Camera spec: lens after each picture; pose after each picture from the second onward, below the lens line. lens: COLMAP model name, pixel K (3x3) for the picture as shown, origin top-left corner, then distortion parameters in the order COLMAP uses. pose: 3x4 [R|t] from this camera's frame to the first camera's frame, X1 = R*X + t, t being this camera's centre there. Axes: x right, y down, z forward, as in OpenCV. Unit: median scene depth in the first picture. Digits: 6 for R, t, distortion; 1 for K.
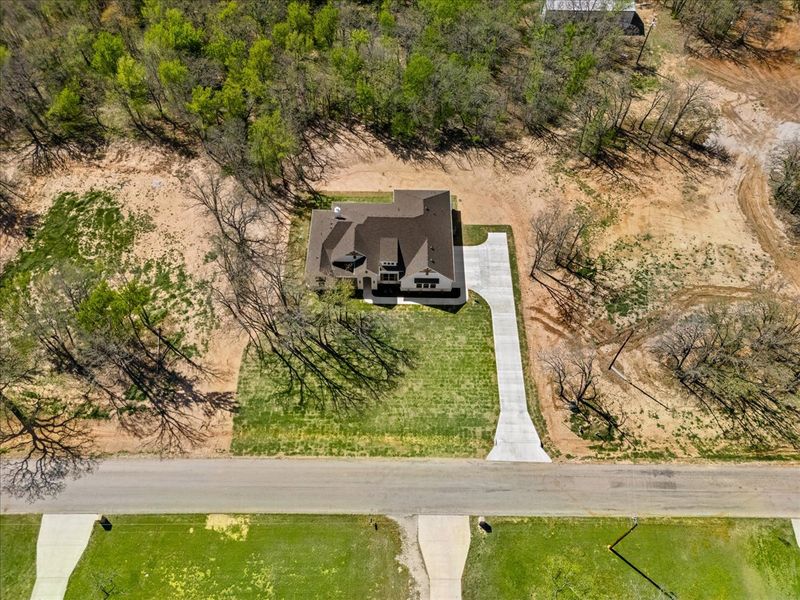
lens RADIAL K [[597.3, 0, 400.0], [0, 597.3, 300.0], [0, 0, 1]] dist [0.072428, -0.073665]
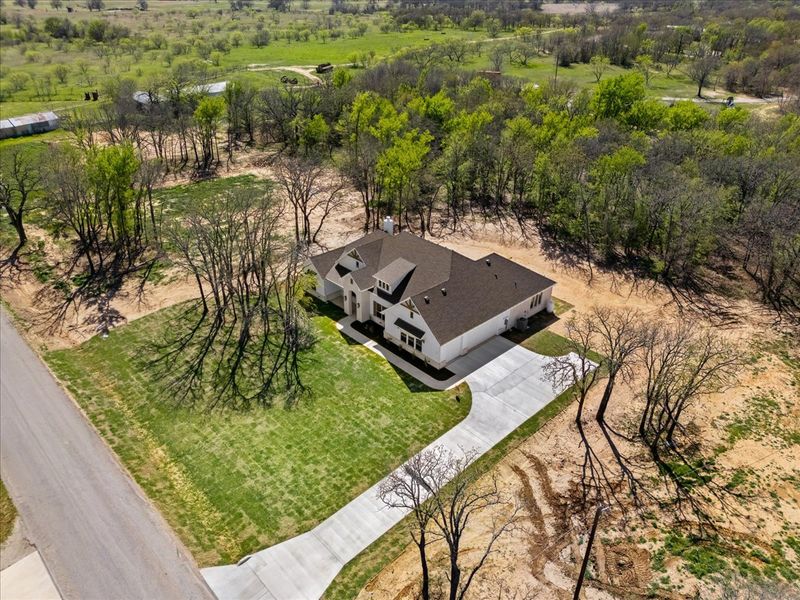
lens RADIAL K [[597.3, 0, 400.0], [0, 597.3, 300.0], [0, 0, 1]] dist [0.072428, -0.073665]
pose [[0.694864, 0.346540, -0.630138, 0.421856], [-0.599276, 0.763404, -0.241004, 0.102617], [0.397532, 0.545092, 0.738135, 0.500334]]
